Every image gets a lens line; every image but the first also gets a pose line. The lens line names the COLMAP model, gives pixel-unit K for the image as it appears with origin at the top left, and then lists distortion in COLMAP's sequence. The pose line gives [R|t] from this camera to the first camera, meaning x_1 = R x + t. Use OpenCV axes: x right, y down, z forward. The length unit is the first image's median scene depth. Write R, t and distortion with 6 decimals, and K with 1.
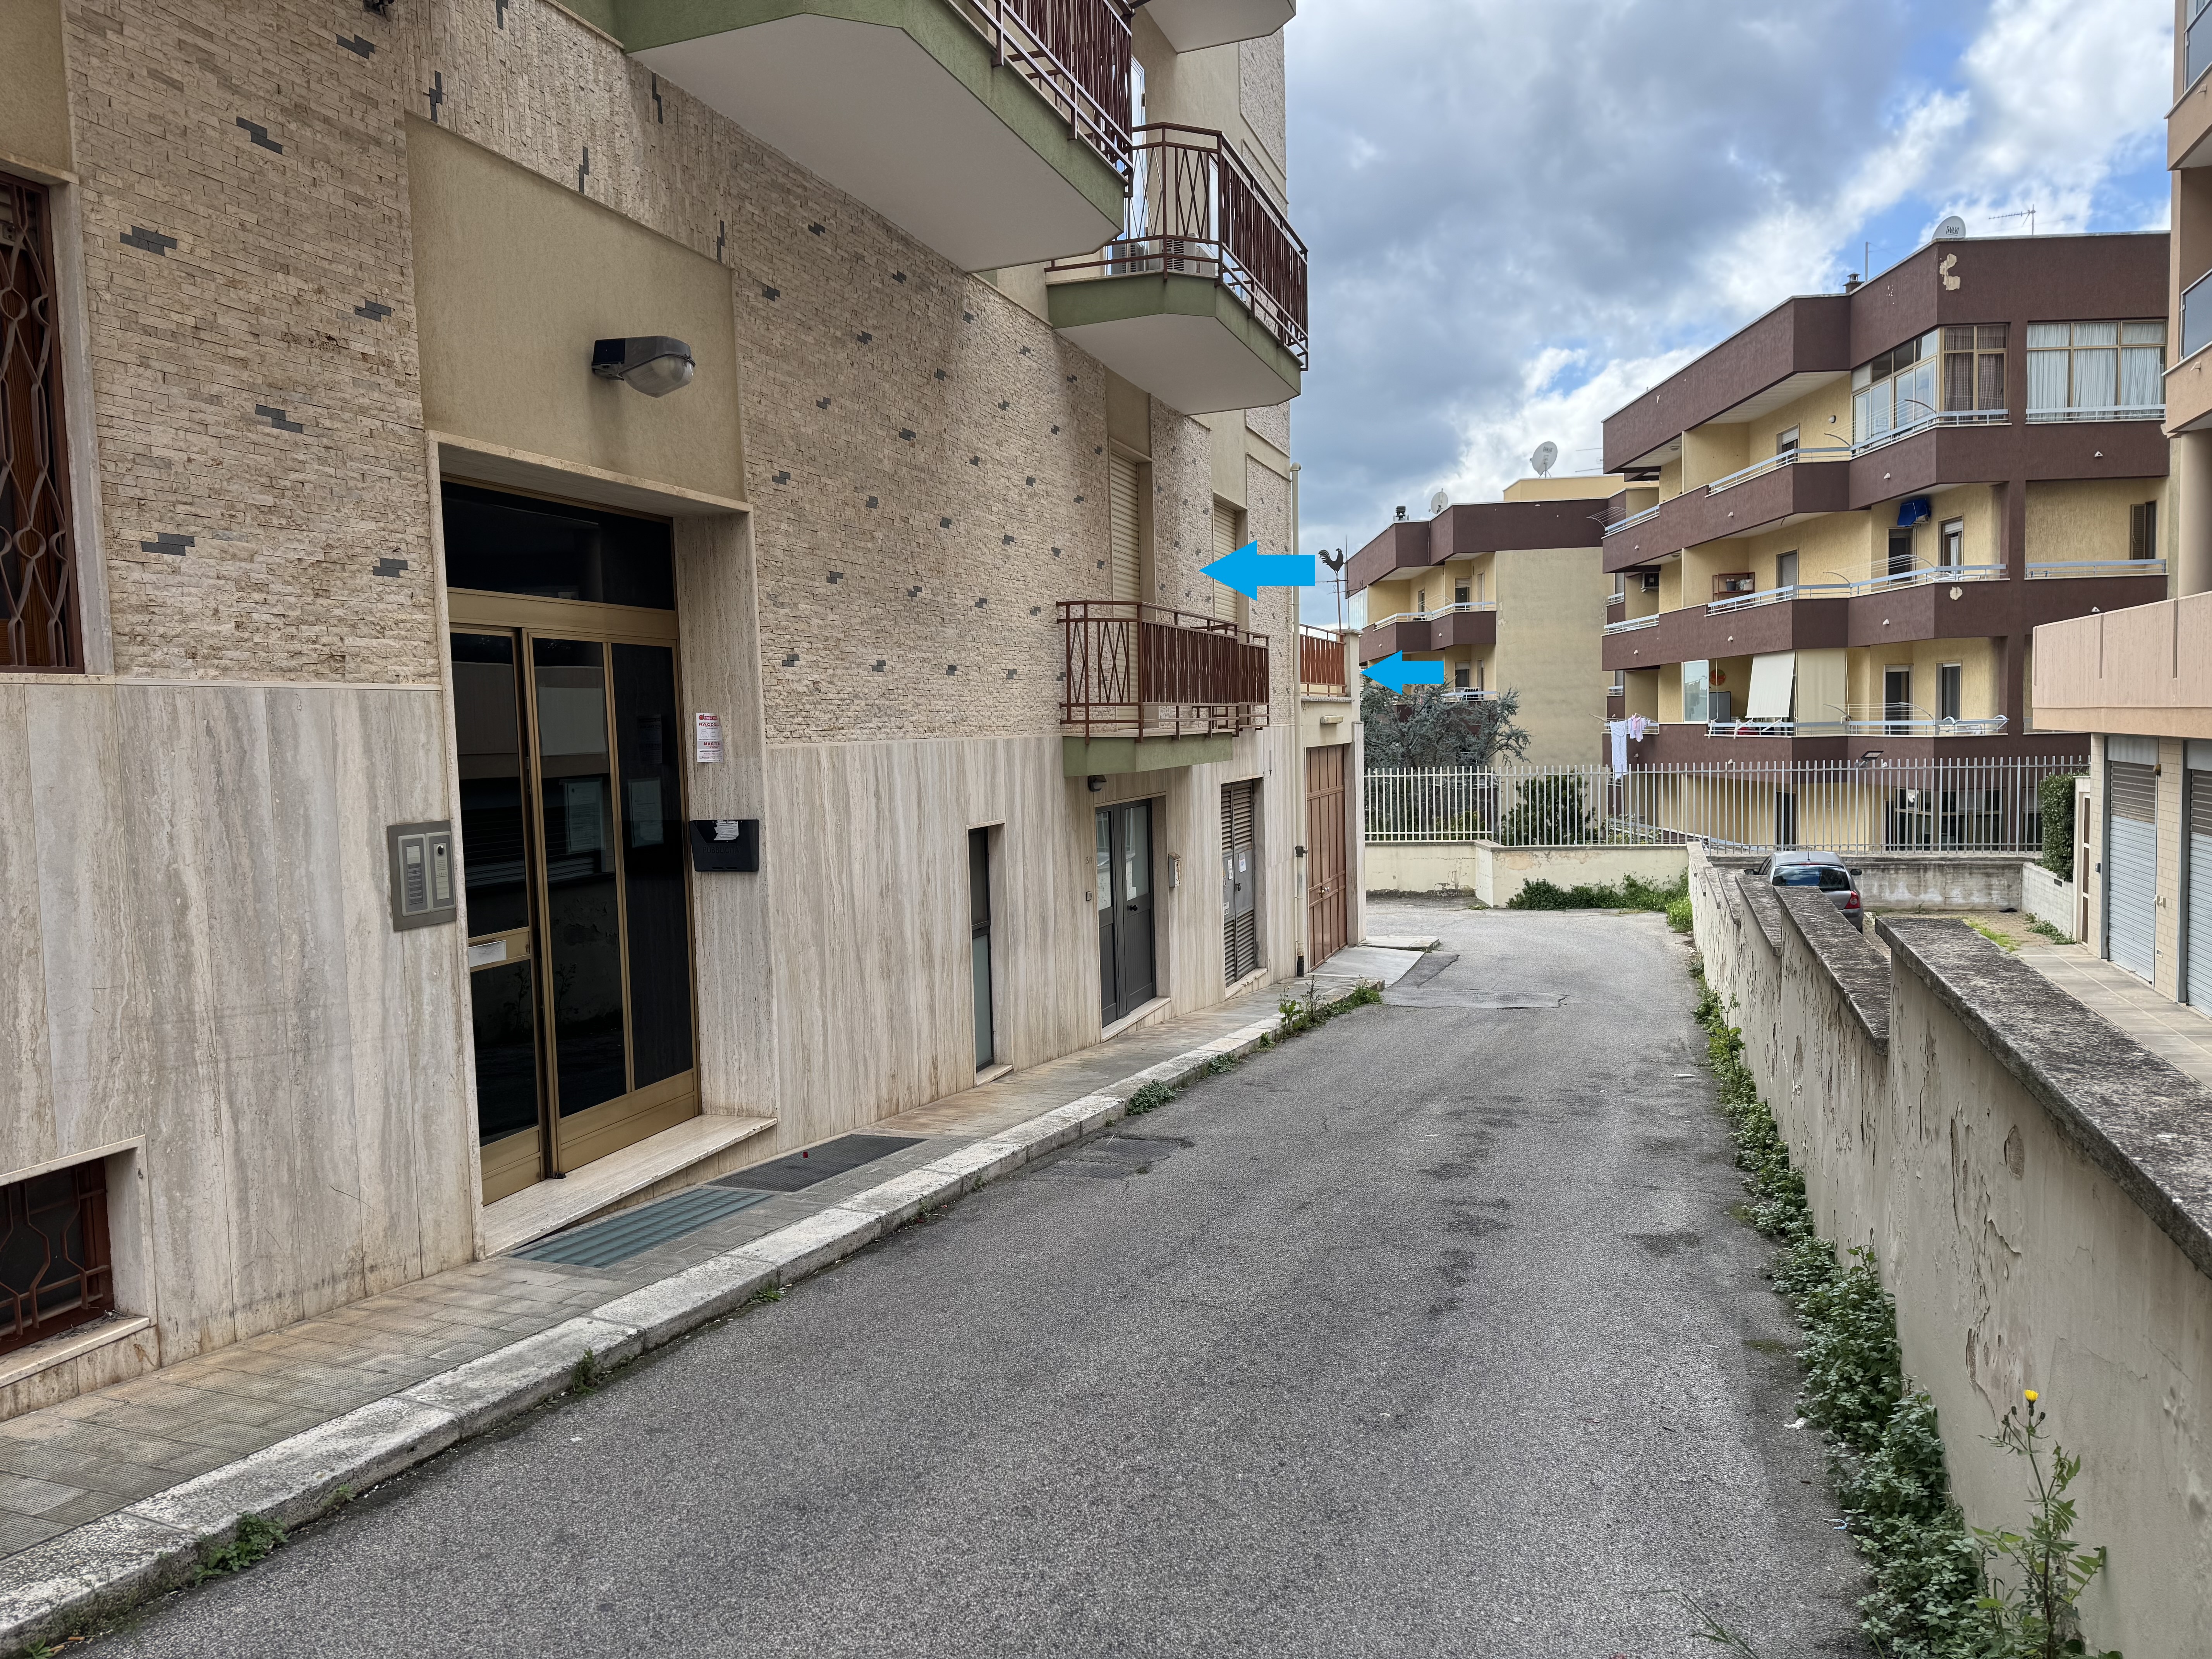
lens RADIAL K [[1553.5, 0, 1018.1], [0, 1553.5, 817.4], [0, 0, 1]] dist [0.067394, -0.070051]
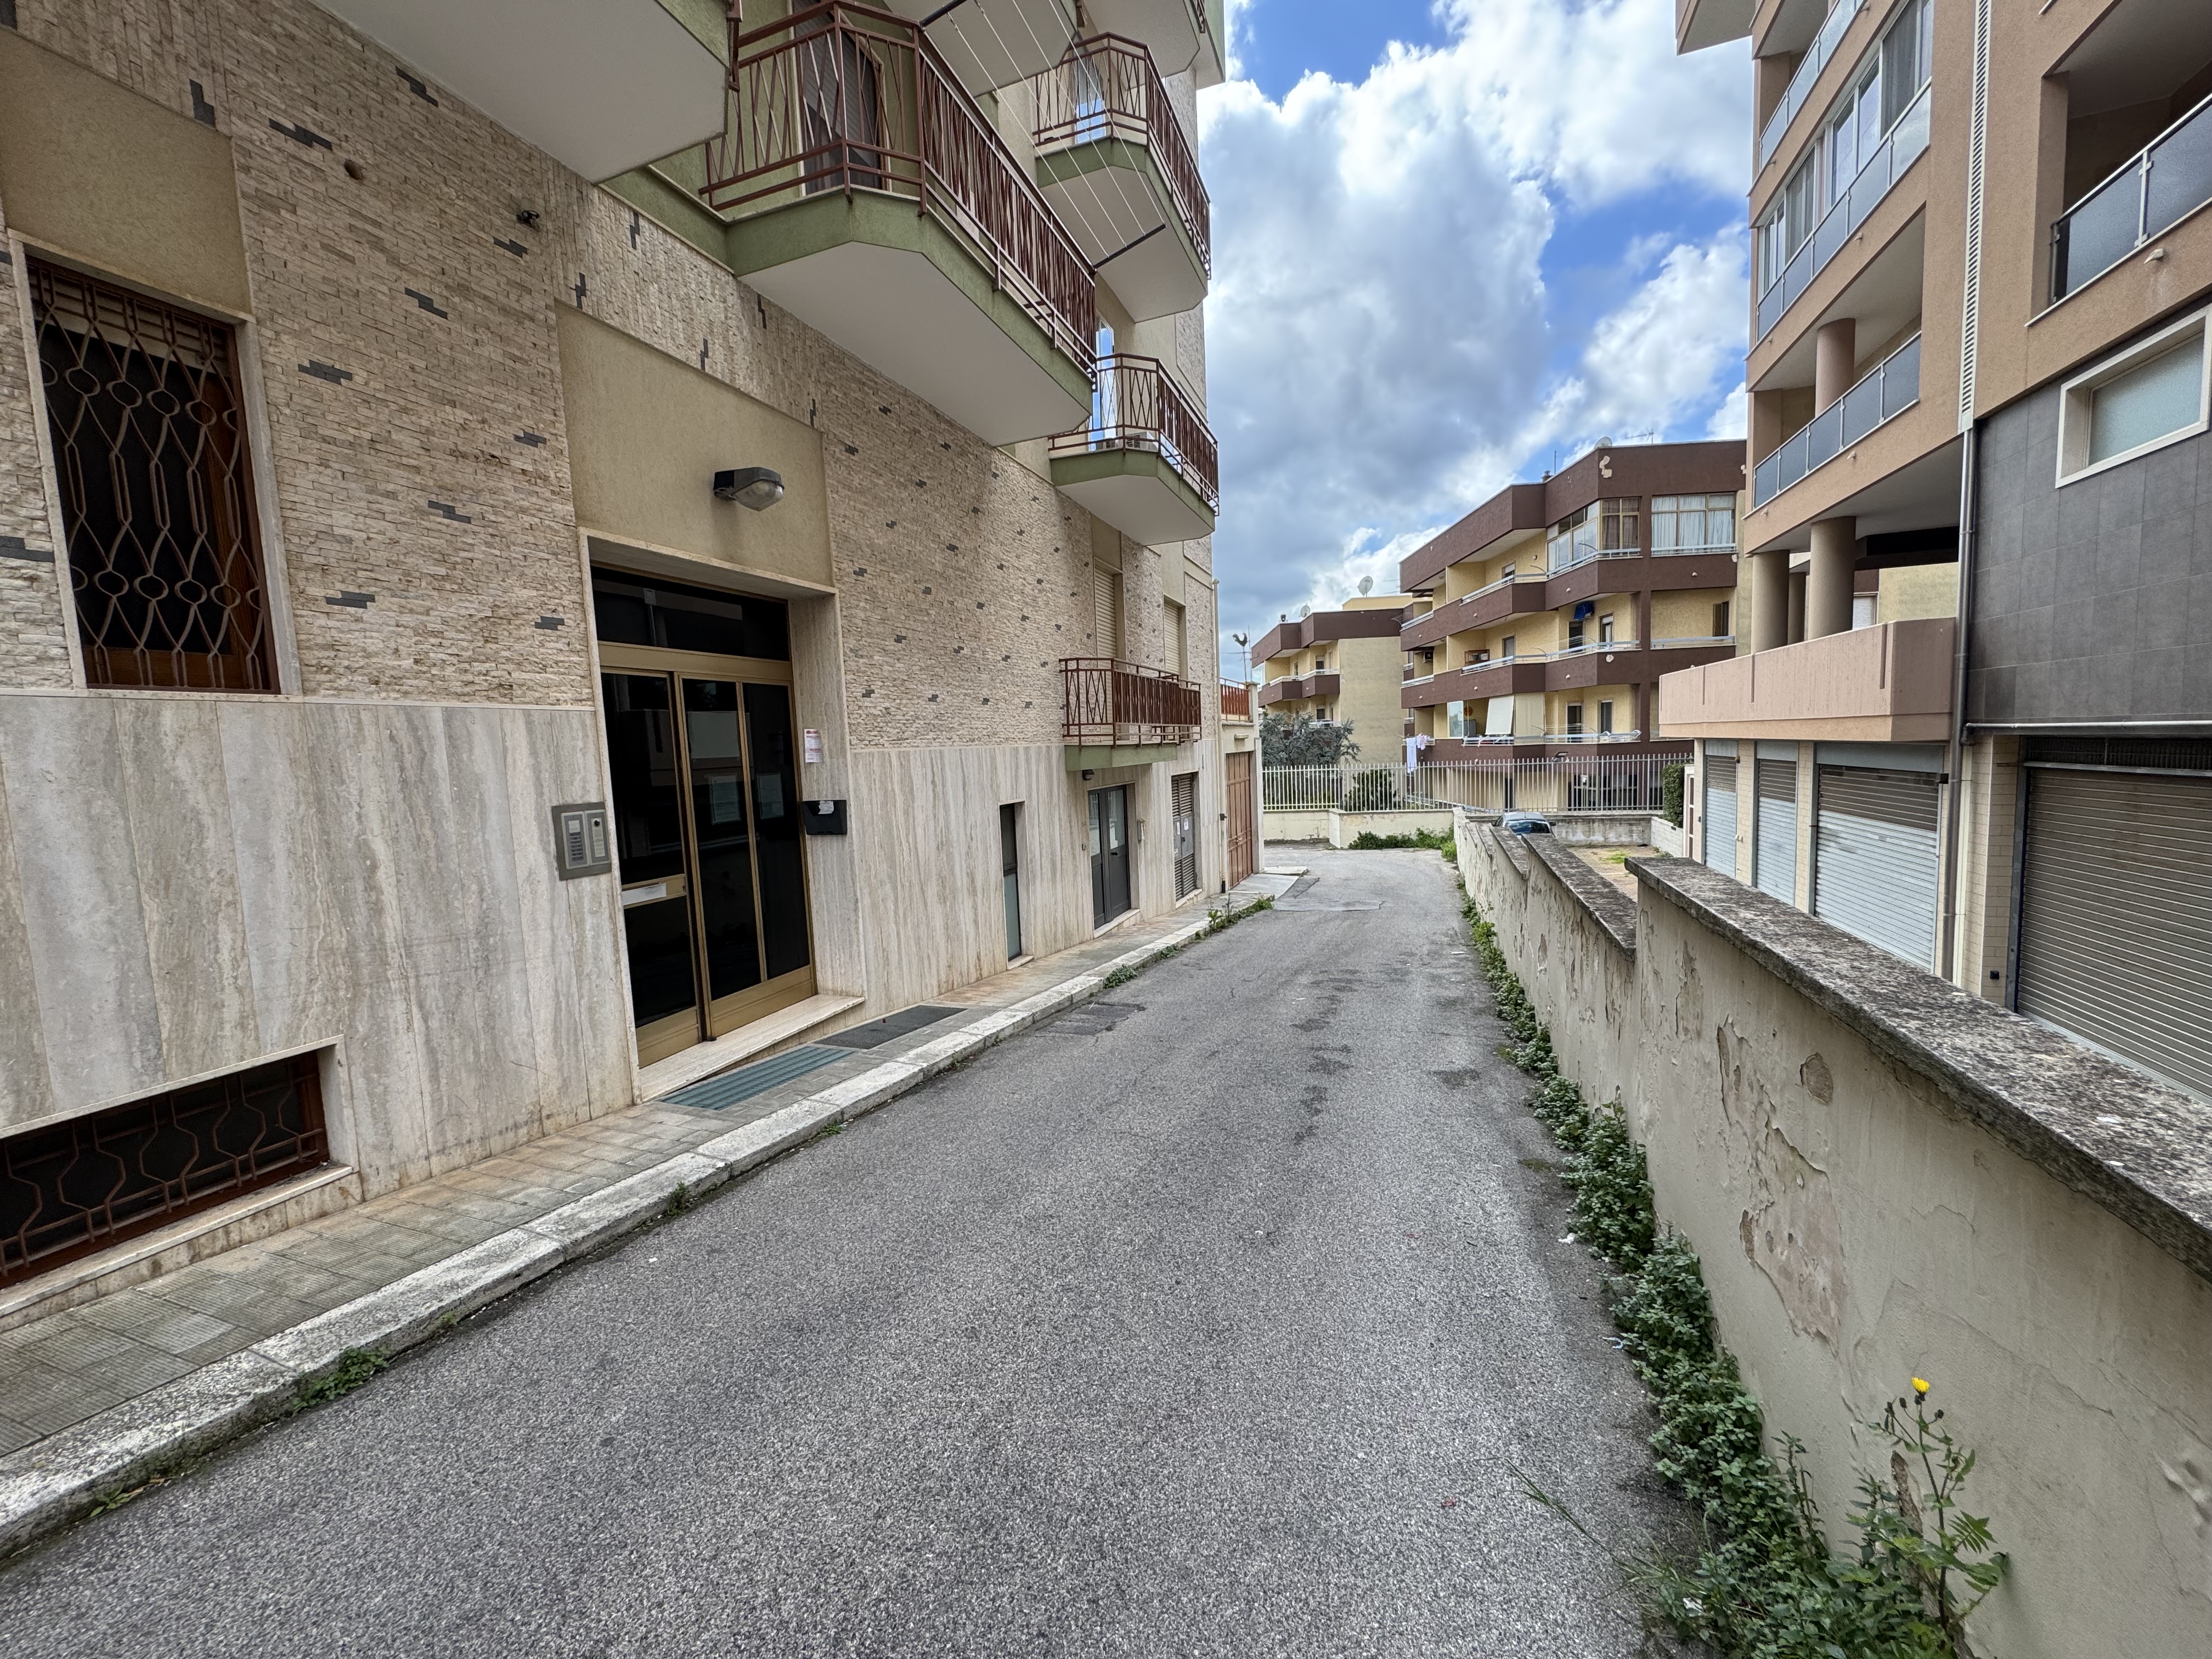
lens RADIAL K [[890.5, 0, 1054.5], [0, 890.5, 814.4], [0, 0, 1]] dist [-0.000652, 0.001316]
pose [[0.999782, -0.014892, -0.014649, 0.033554], [0.015123, 0.999762, 0.015743, 0.003759], [0.014411, -0.015961, 0.999769, 0.108187]]
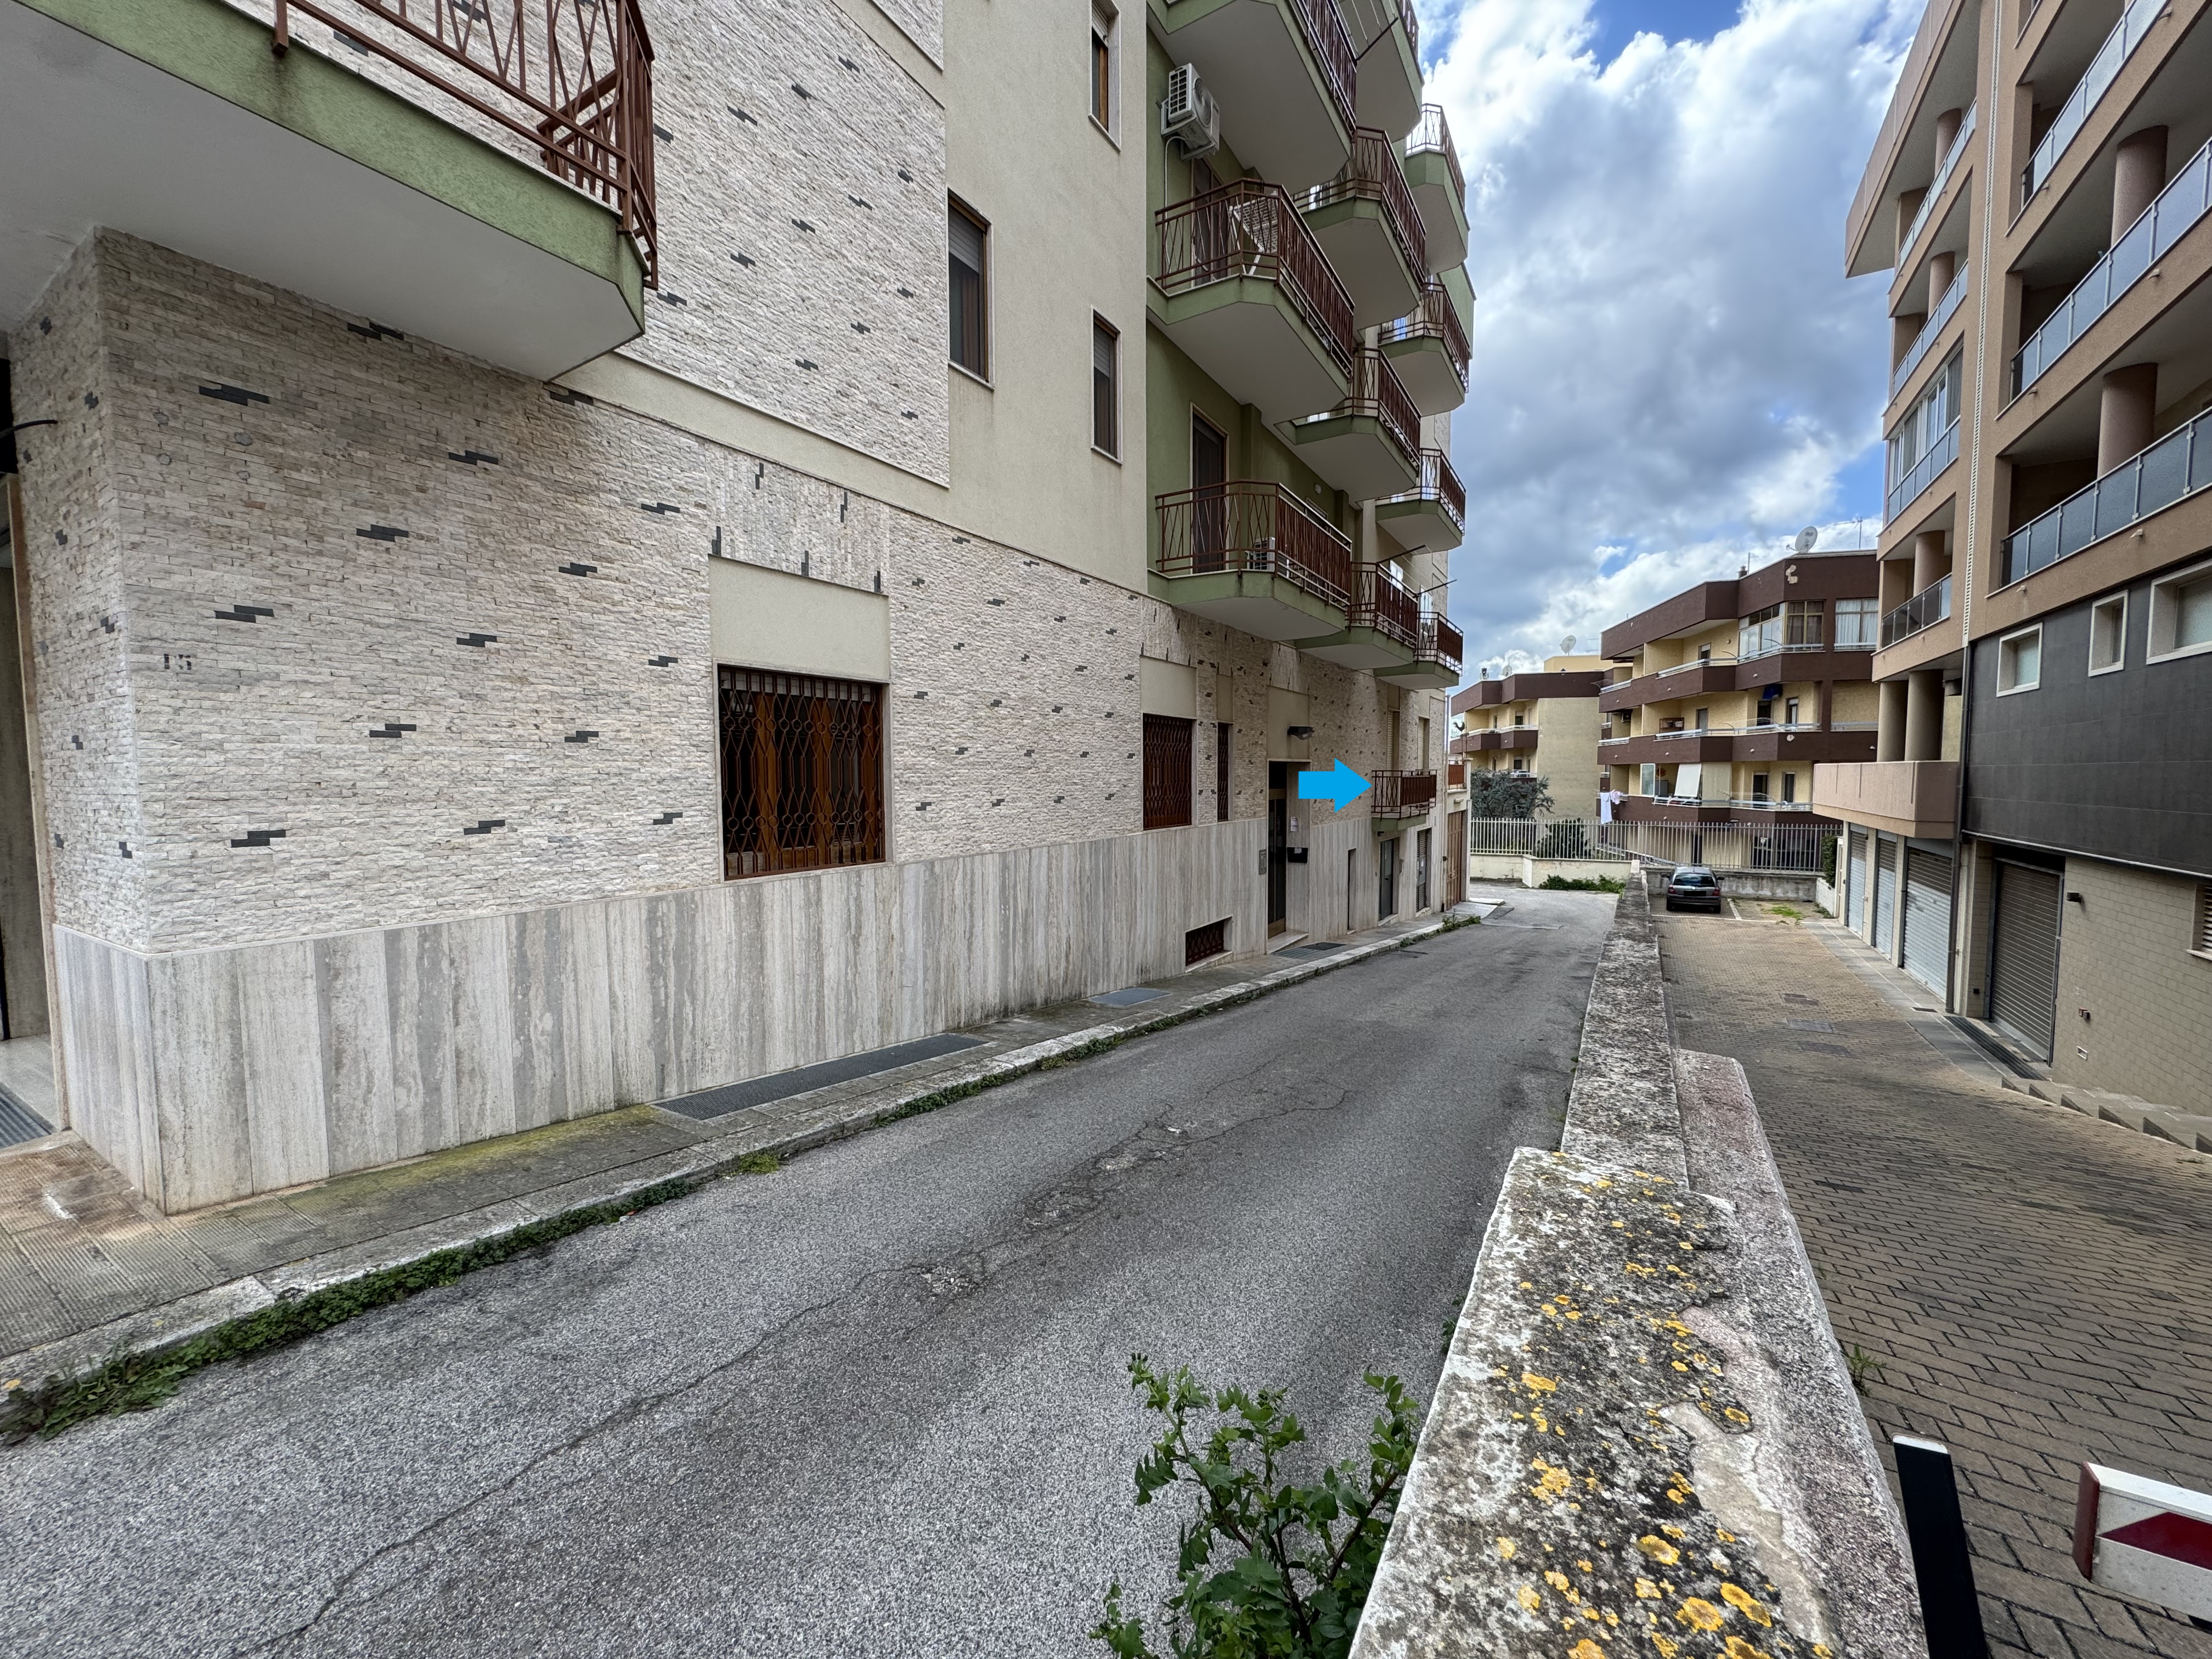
lens RADIAL K [[890.5, 0, 1070.3], [0, 890.5, 819.3], [0, 0, 1]] dist [-0.000652, 0.001316]
pose [[0.982484, 0.035341, -0.182967, -0.242014], [-0.035936, 0.999354, 0.000062, -0.032489], [0.182851, 0.006514, 0.983119, -0.789350]]
